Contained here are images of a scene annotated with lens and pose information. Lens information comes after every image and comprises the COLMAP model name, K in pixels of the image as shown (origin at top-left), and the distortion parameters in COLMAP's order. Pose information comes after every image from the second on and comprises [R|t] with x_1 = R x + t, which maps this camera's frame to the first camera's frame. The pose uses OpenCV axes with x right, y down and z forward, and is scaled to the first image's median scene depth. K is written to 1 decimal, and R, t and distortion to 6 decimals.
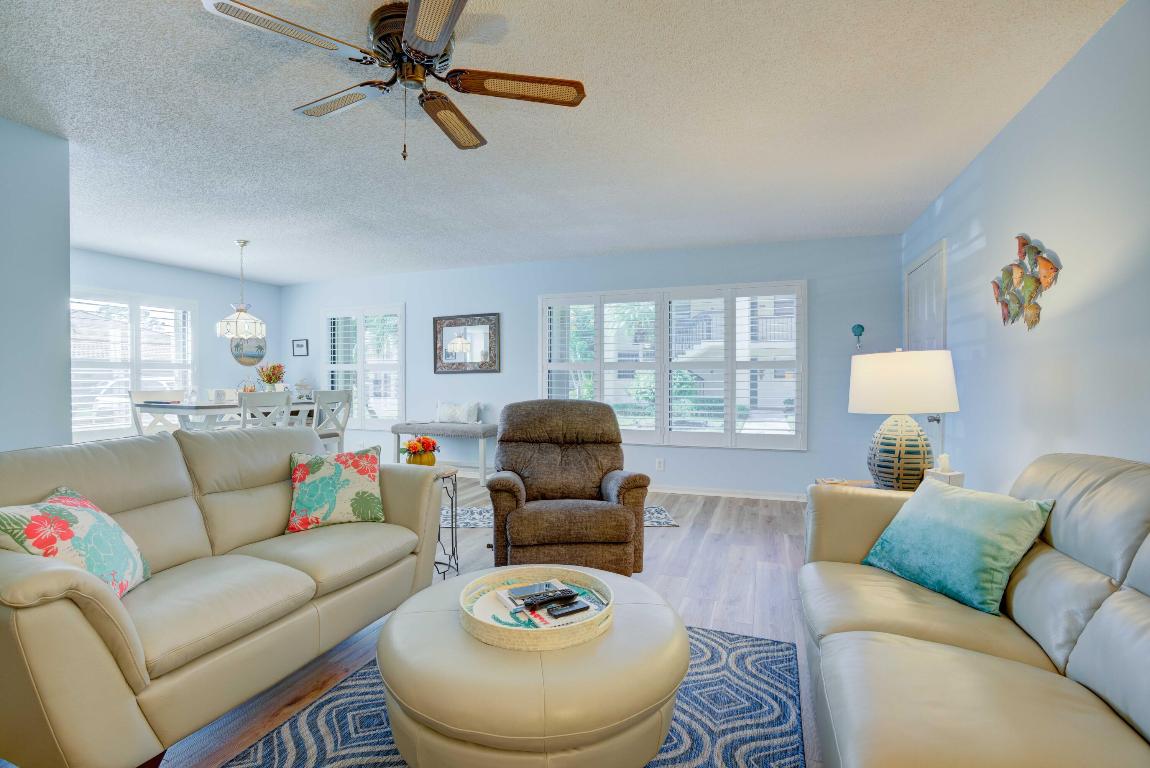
lens RADIAL K [[519.0, 0, 575.0], [0, 519.0, 384.0], [0, 0, 1]] dist [-0.079576, 0.023193]
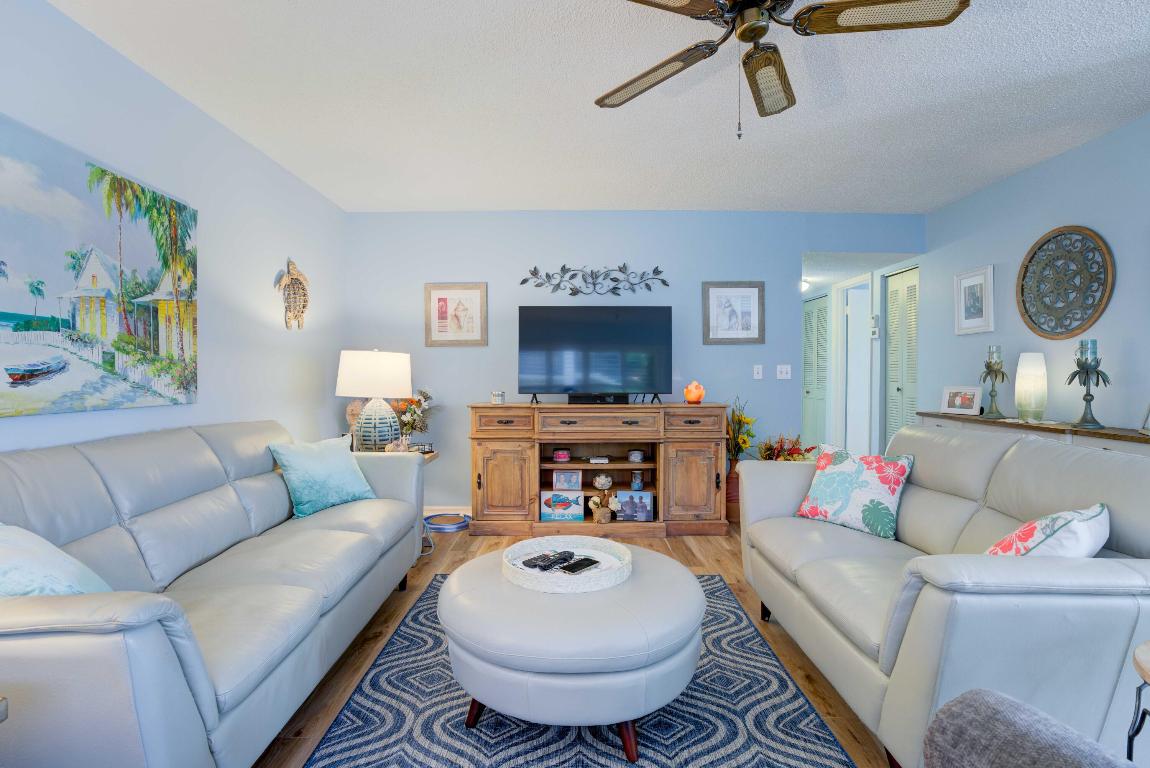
lens RADIAL K [[586.4, 0, 565.3], [0, 586.4, 385.9], [0, 0, 1]] dist [-0.075839, 0.037518]
pose [[-0.943455, 0.004728, -0.331466, 0.263458], [-0.008334, 0.999244, 0.037973, -0.020823], [0.331395, 0.038588, -0.942703, 1.578554]]
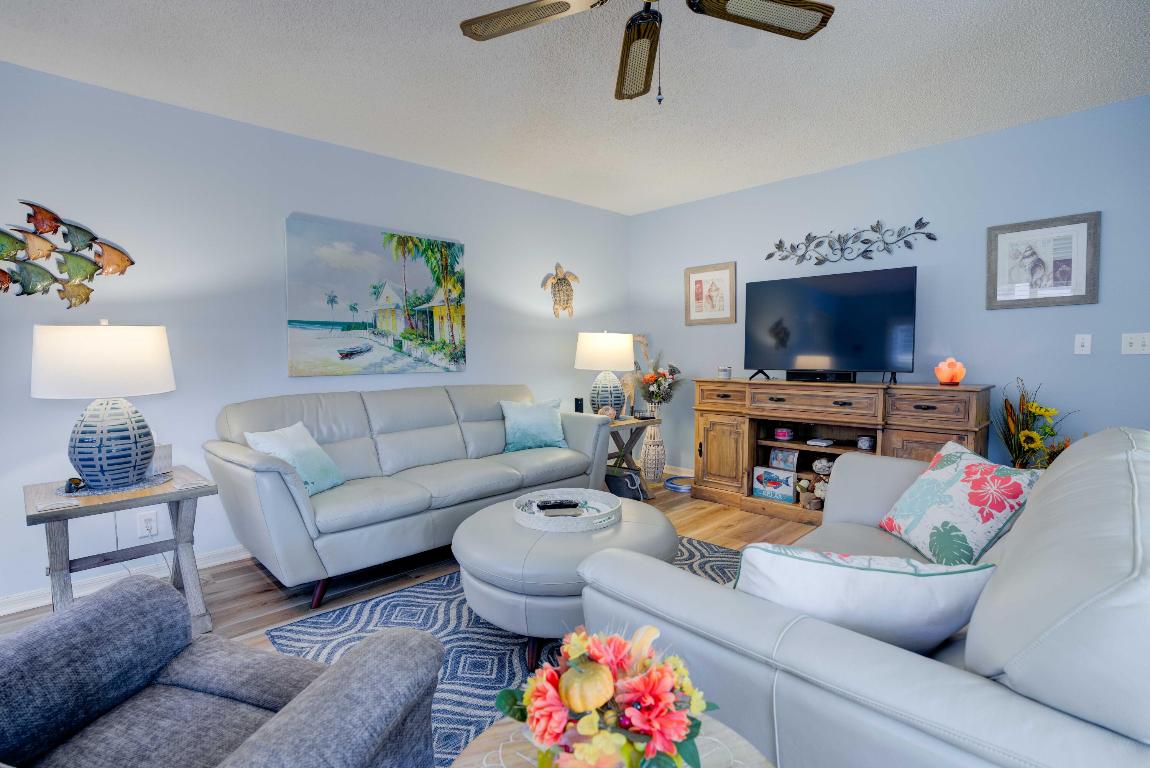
lens RADIAL K [[551.5, 0, 559.3], [0, 551.5, 387.6], [0, 0, 1]] dist [-0.065206, 0.029481]
pose [[-0.888466, -0.023259, 0.458353, -0.520305], [0.016048, 0.996530, 0.081675, -0.019518], [-0.458662, 0.079921, -0.885010, 1.628378]]
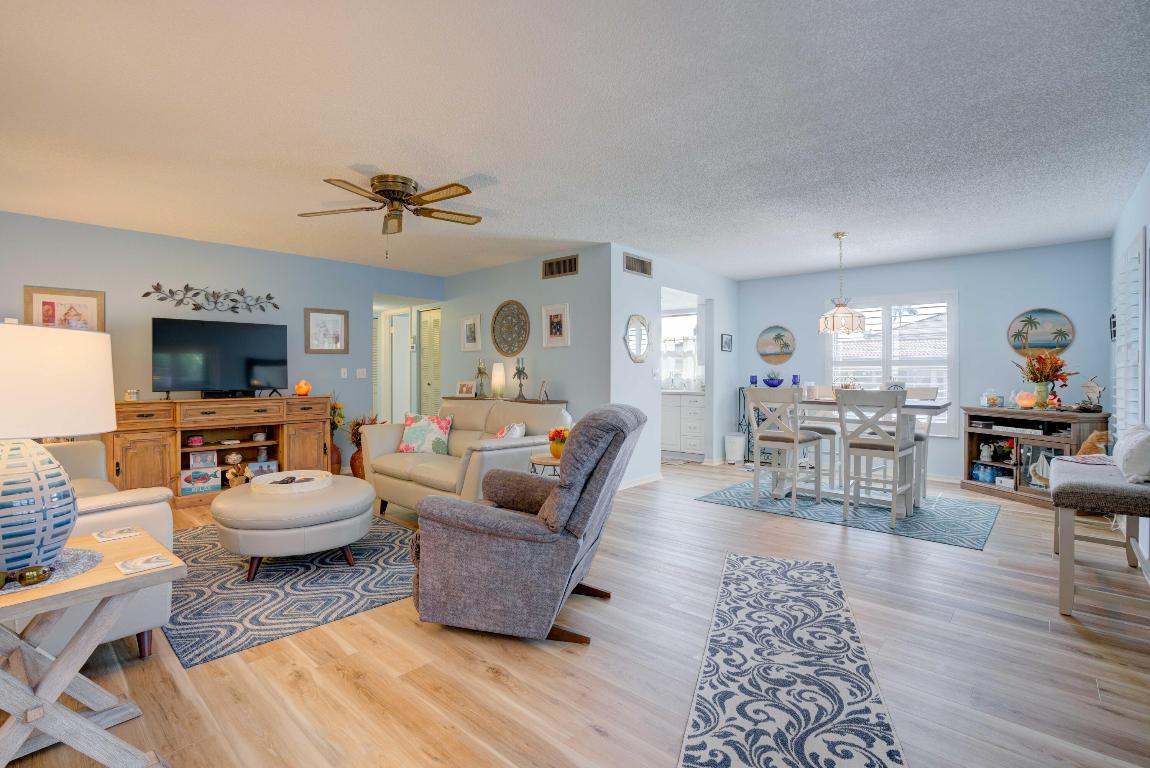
lens RADIAL K [[546.1, 0, 592.9], [0, 546.1, 377.5], [0, 0, 1]] dist [-0.081687, 0.028369]
pose [[-0.354545, 0.003971, -0.935030, 1.055864], [-0.016661, 0.999805, 0.010564, -0.025291], [0.934890, 0.019324, -0.354410, 2.023651]]
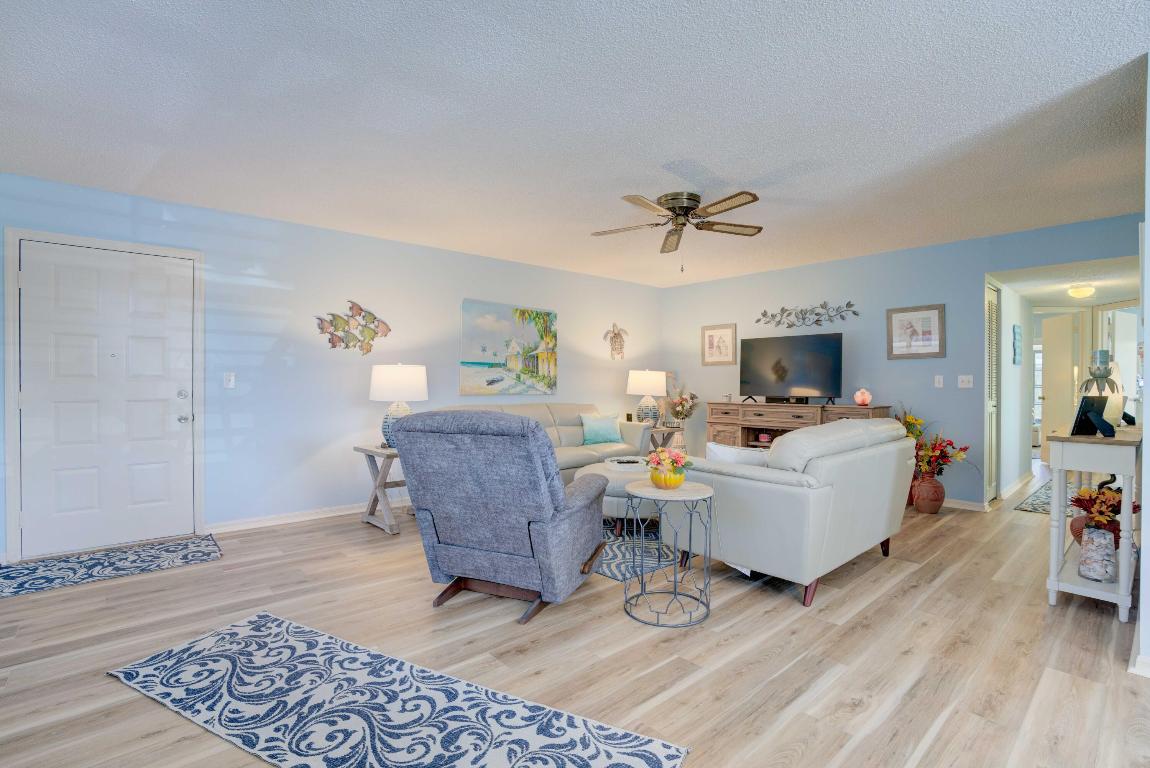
lens RADIAL K [[548.9, 0, 540.7], [0, 548.9, 386.4], [0, 0, 1]] dist [-0.073156, 0.028089]
pose [[-0.848859, -0.007871, 0.528560, -0.829855], [0.004041, 0.999763, 0.021377, -0.031451], [-0.528603, 0.020282, -0.848627, 2.594338]]
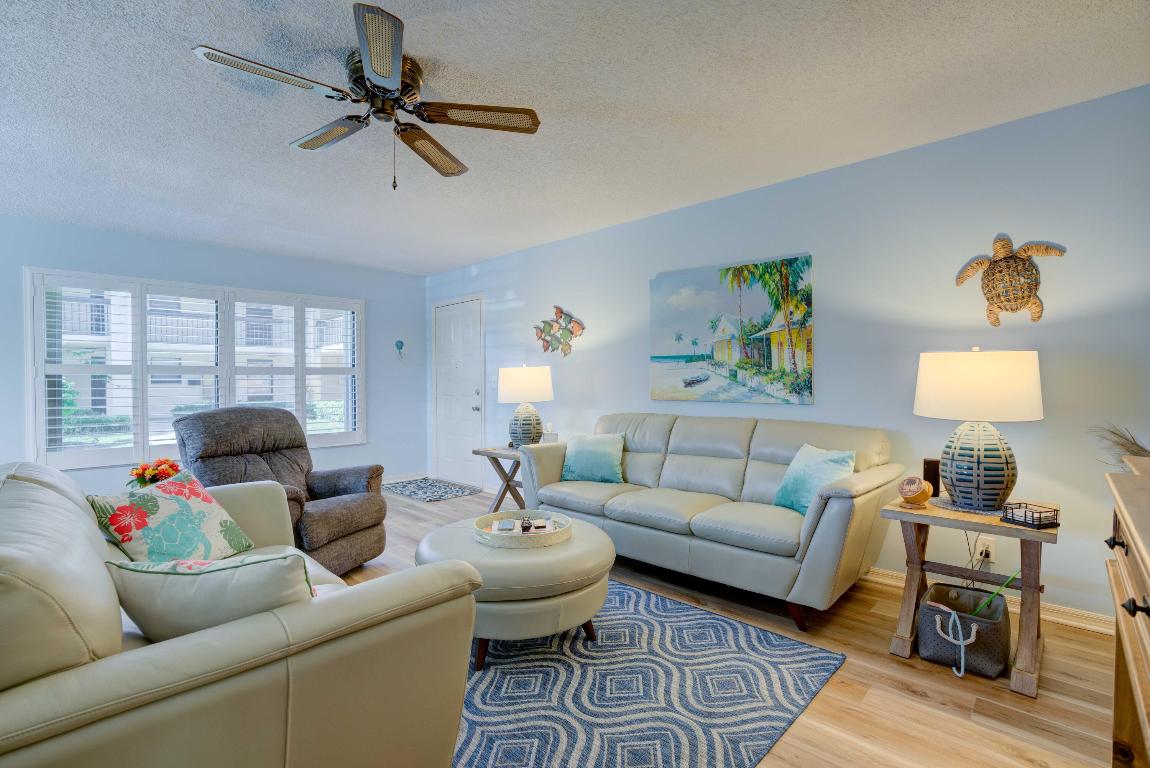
lens RADIAL K [[531.3, 0, 565.6], [0, 531.3, 381.4], [0, 0, 1]] dist [-0.002036, -0.000217]
pose [[0.415997, -0.002955, 0.909361, -1.042374], [0.018718, 0.999811, -0.005313, 0.000136], [-0.909173, 0.019232, 0.415973, 0.135397]]
